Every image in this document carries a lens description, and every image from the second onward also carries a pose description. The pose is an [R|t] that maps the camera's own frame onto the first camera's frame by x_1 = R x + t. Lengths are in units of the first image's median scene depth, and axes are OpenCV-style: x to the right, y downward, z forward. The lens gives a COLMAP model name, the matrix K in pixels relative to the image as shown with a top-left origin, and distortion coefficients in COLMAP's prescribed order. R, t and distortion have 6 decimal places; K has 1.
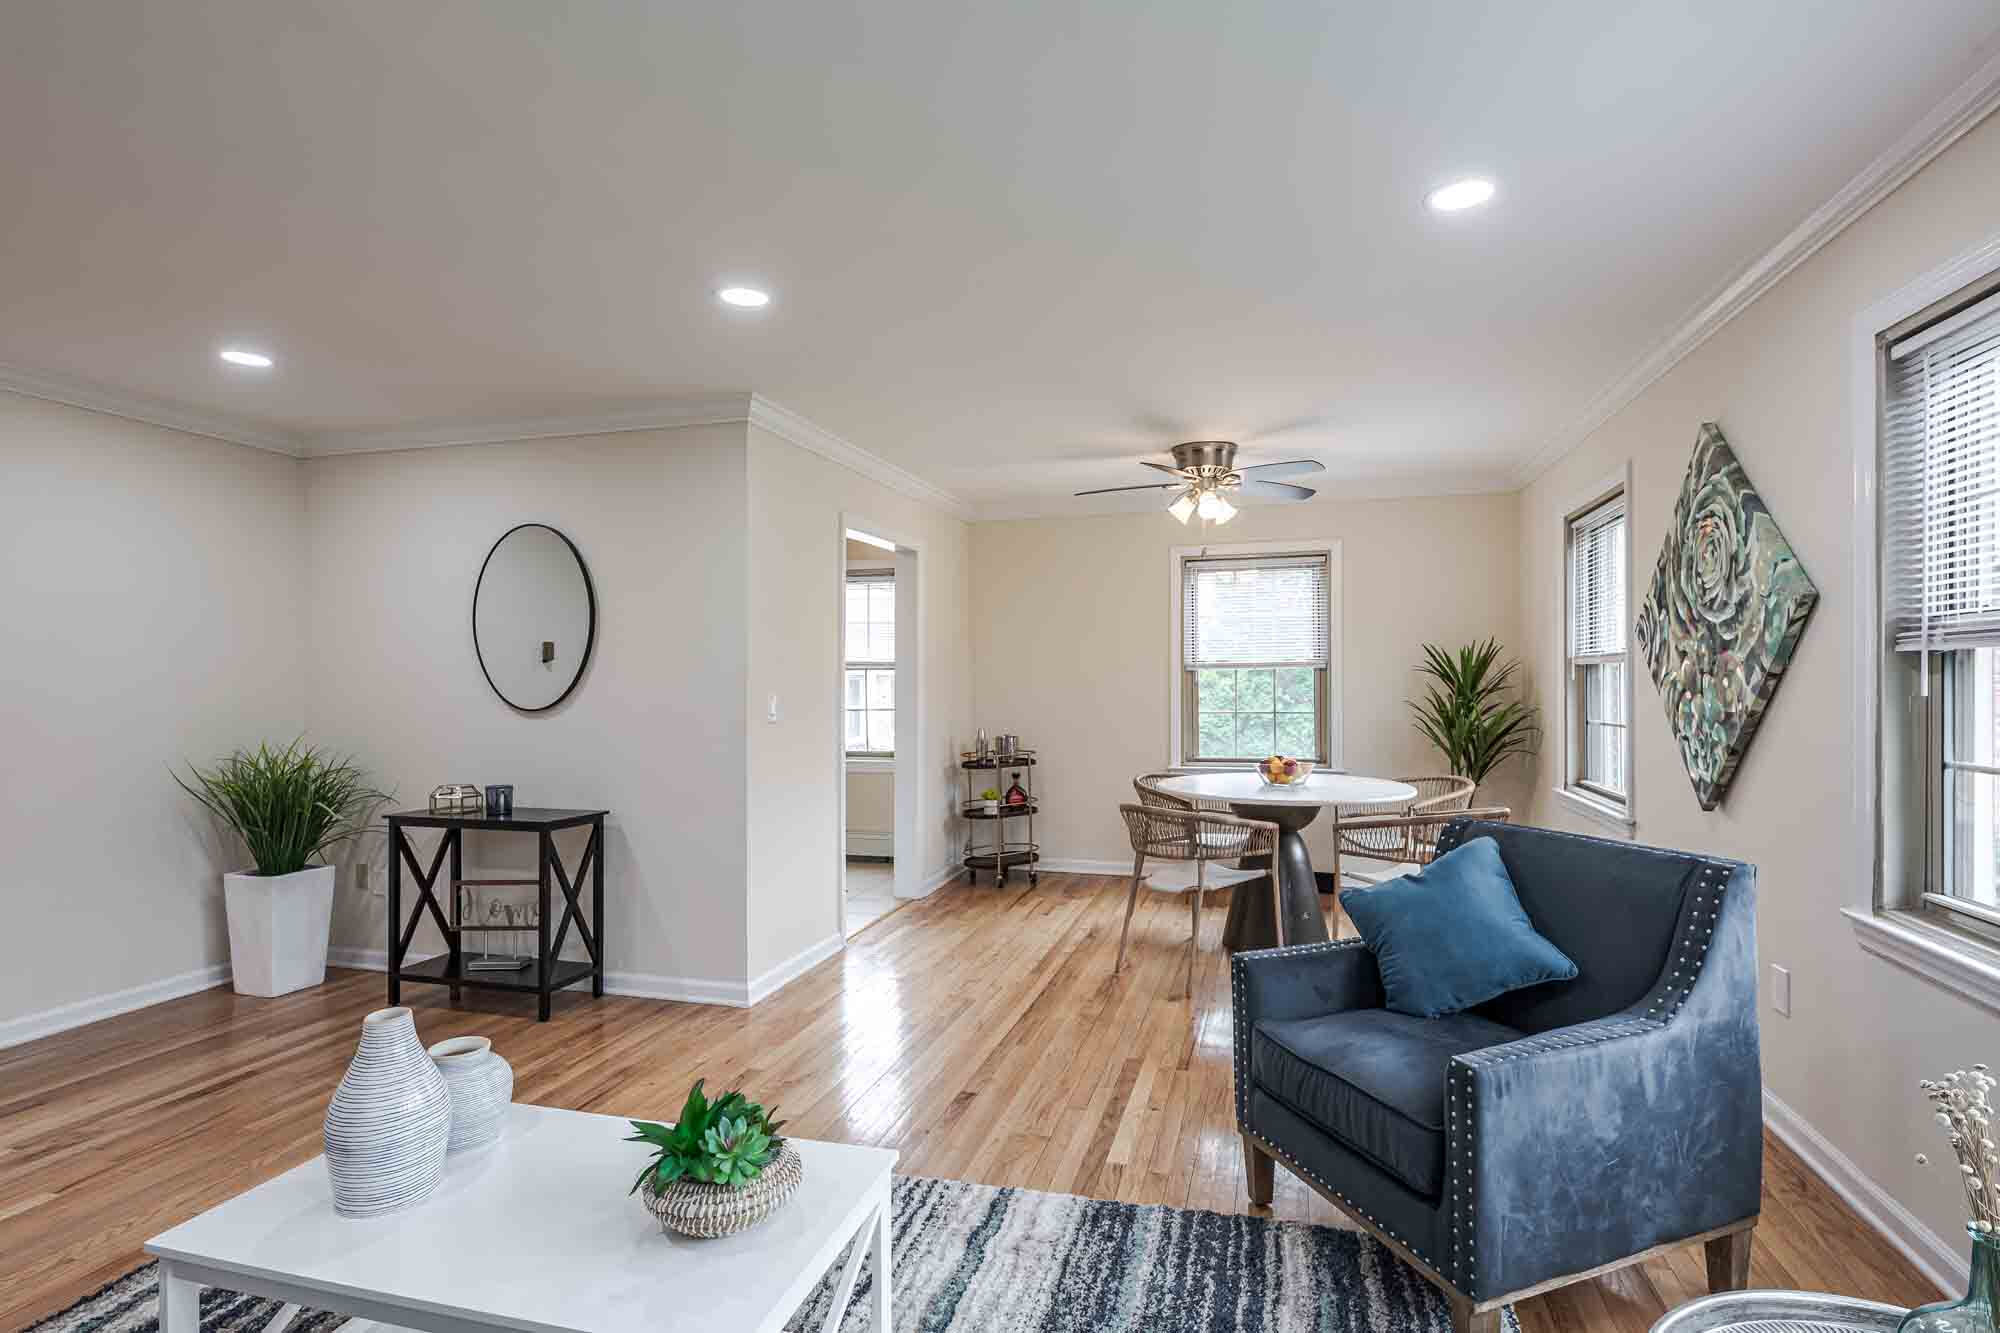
lens RADIAL K [[950.6, 0, 990.7], [0, 950.6, 681.4], [0, 0, 1]] dist [0.001175, -0.000056]
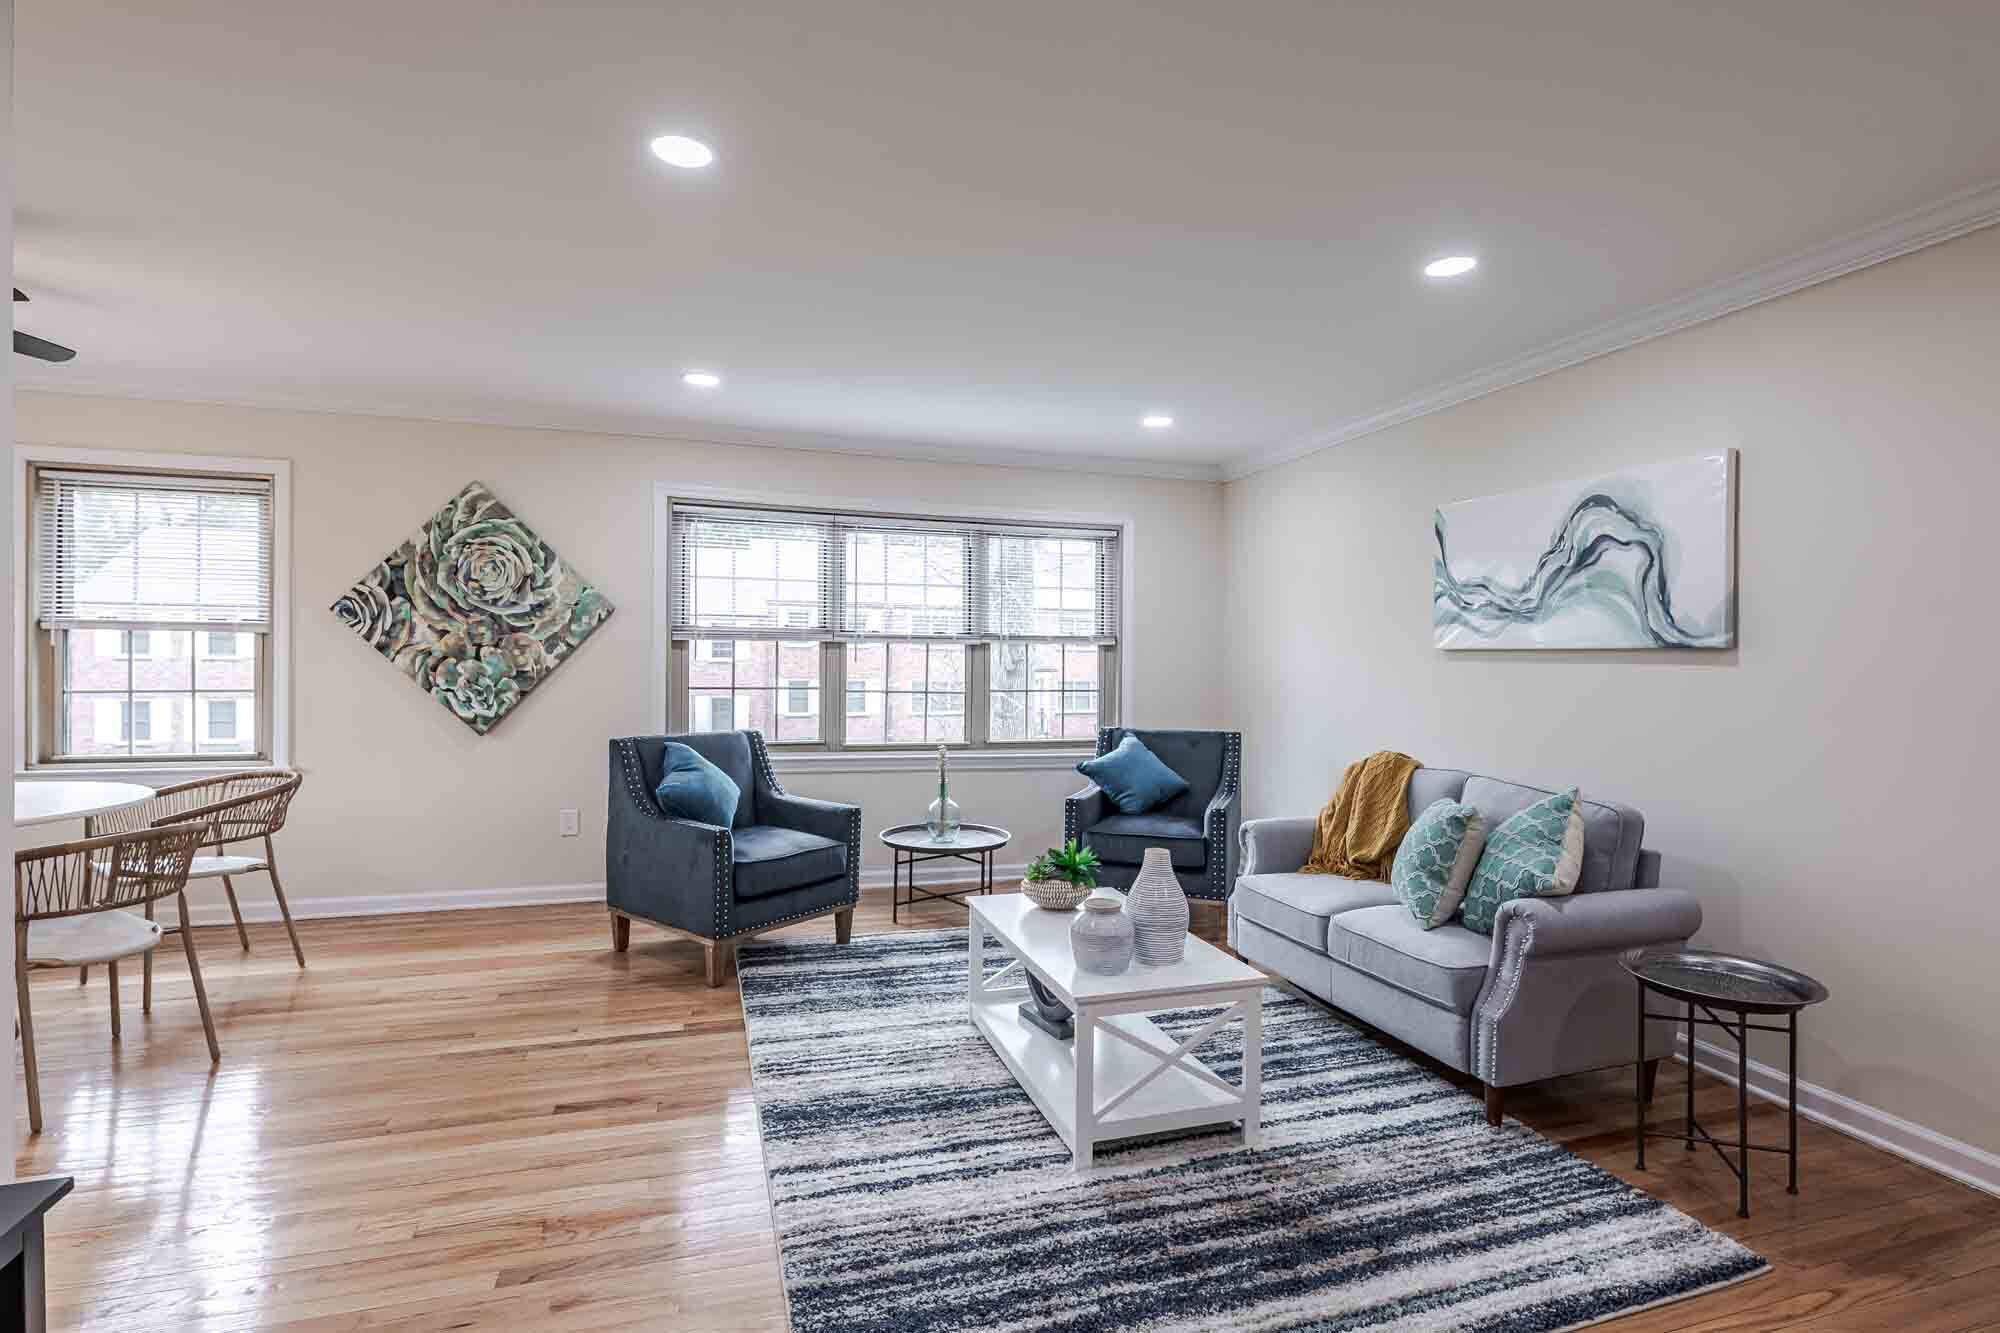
lens RADIAL K [[980.9, 0, 1000.9], [0, 980.9, 636.9], [0, 0, 1]] dist [-0.000533, -0.000586]
pose [[-0.545250, 0.026115, 0.837866, -1.023902], [0.006220, 0.999613, -0.027109, 0.023265], [-0.838250, -0.009570, -0.545202, 1.159600]]
